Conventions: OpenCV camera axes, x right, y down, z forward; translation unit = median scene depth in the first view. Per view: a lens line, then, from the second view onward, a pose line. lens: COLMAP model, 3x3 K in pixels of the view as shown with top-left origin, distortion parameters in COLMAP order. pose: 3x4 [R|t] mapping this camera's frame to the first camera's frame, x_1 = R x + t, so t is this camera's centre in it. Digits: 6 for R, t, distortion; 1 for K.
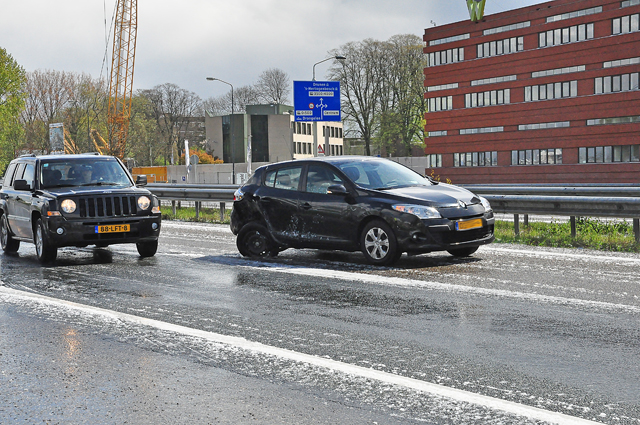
lens RADIAL K [[1334.5, 0, 320.0], [0, 1334.5, 212.5], [0, 0, 1]] dist [0.317808, 0.366661]
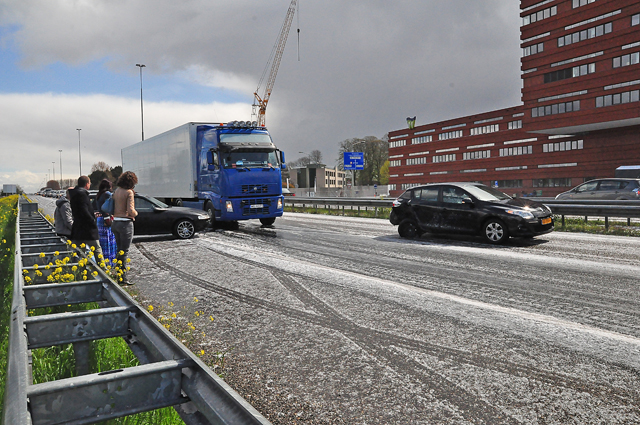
lens RADIAL K [[494.8, 0, 320.0], [0, 494.8, 212.5], [0, 0, 1]] dist [0.004214, 0.000530]
pose [[0.999807, 0.002737, 0.019473, -0.099491], [-0.002935, 0.999944, 0.010170, -0.003701], [-0.019444, -0.010225, 0.999759, 0.198552]]
